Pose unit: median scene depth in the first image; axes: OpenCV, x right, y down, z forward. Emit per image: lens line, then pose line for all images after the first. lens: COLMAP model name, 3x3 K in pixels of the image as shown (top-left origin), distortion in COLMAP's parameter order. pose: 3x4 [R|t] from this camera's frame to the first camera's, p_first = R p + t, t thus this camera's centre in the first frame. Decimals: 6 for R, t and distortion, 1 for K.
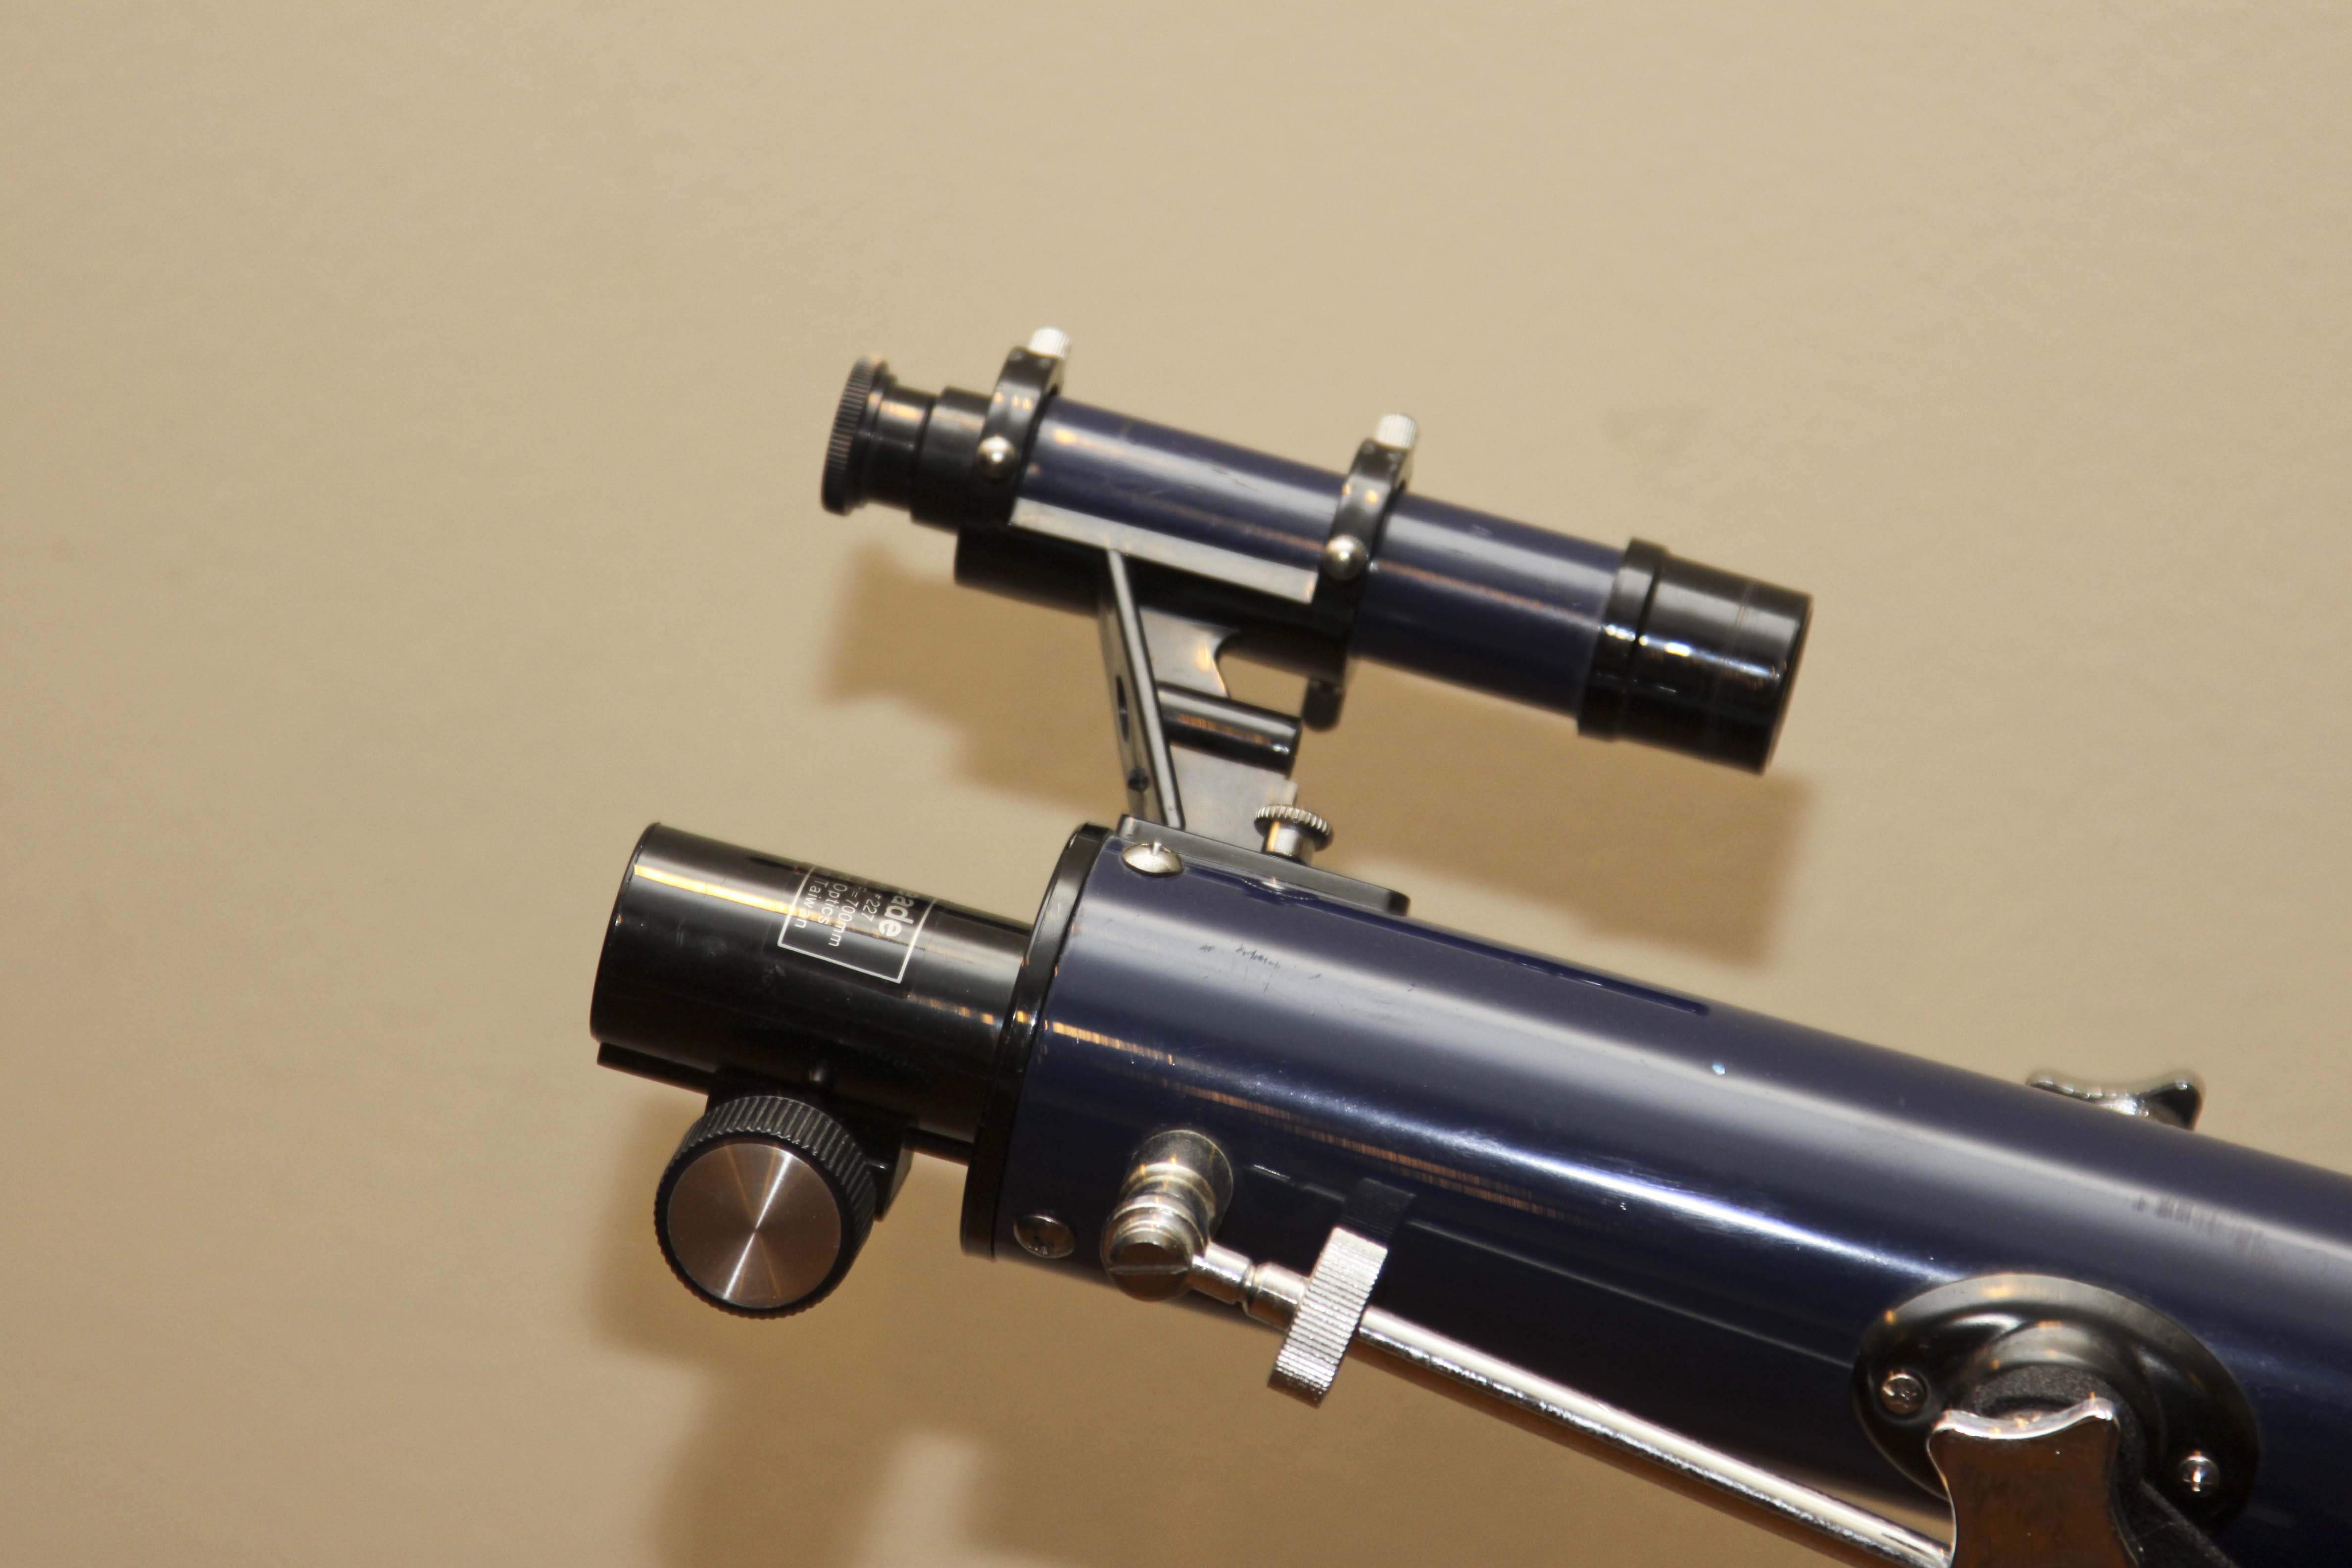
lens RADIAL K [[10724.9, 0, 1184.9], [0, 10724.9, 786.1], [0, 0, 1]] dist [0.792338, 0.000000]
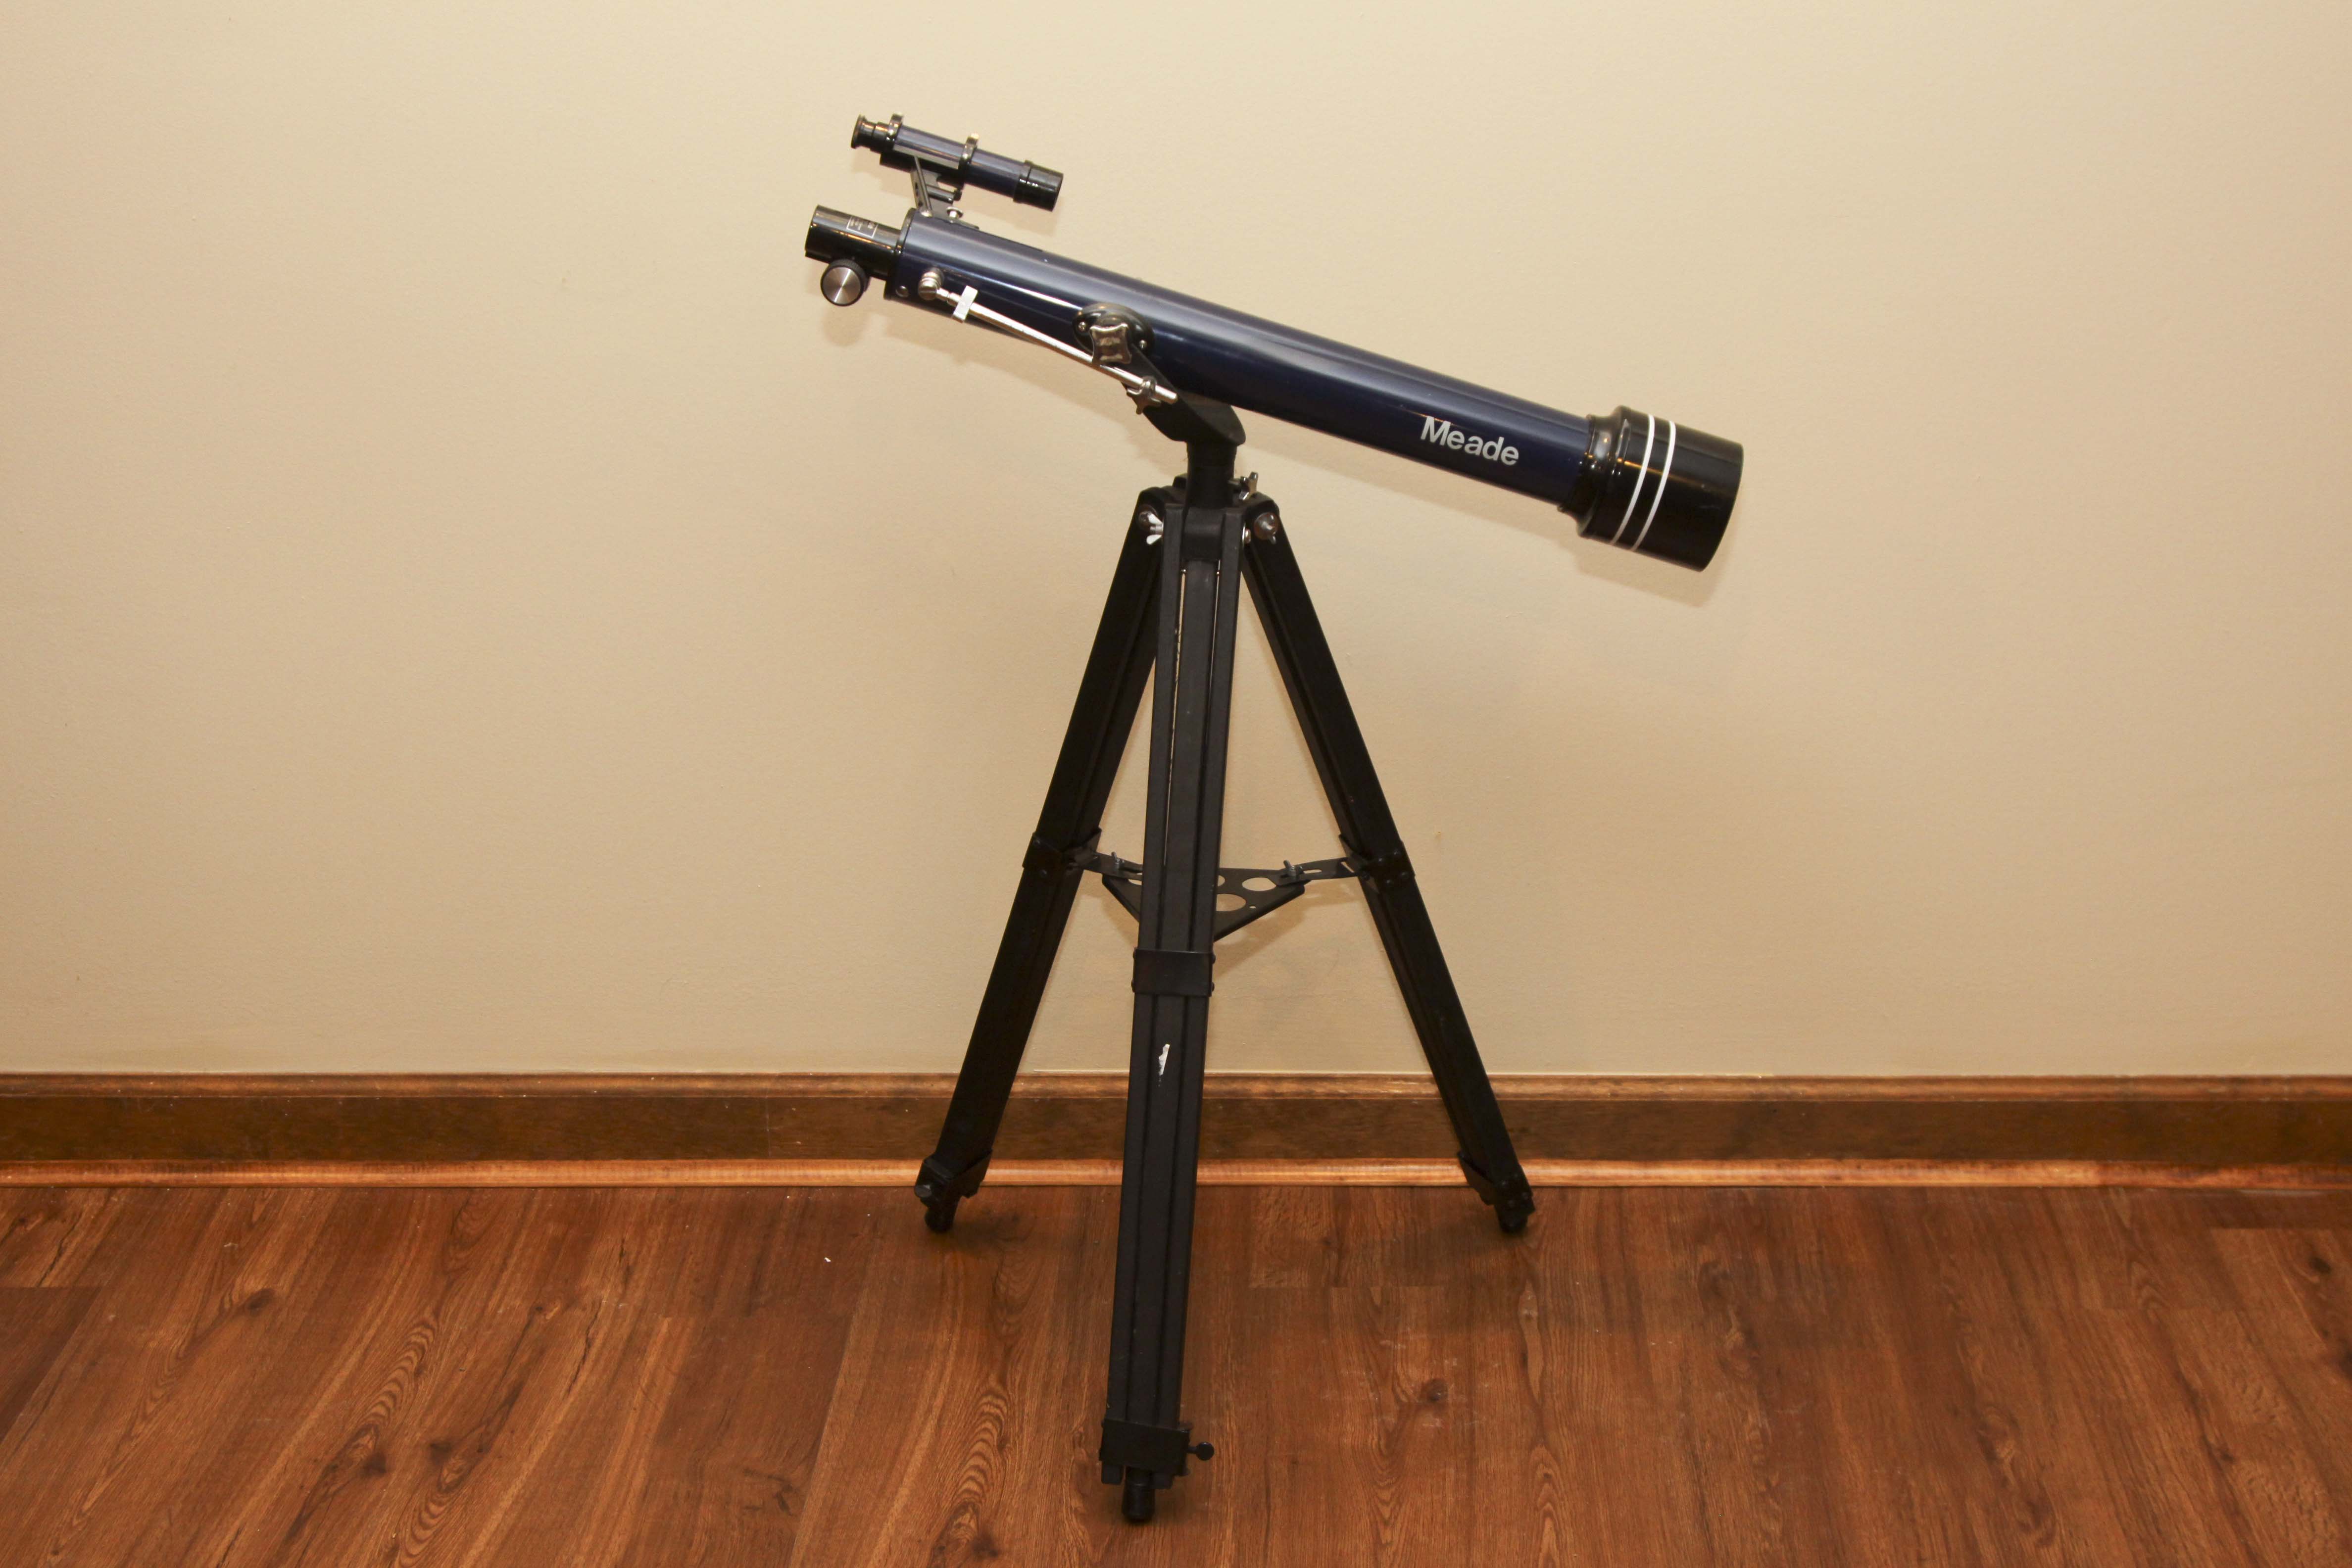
lens RADIAL K [[3486.2, 0, 1177.4], [0, 3486.2, 806.1], [0, 0, 1]] dist [-0.020611, 0.000000]
pose [[0.991256, 0.022442, 0.130031, -0.085420], [-0.029377, 0.998233, 0.051660, 0.180517], [-0.128642, -0.055028, 0.990163, -0.534147]]
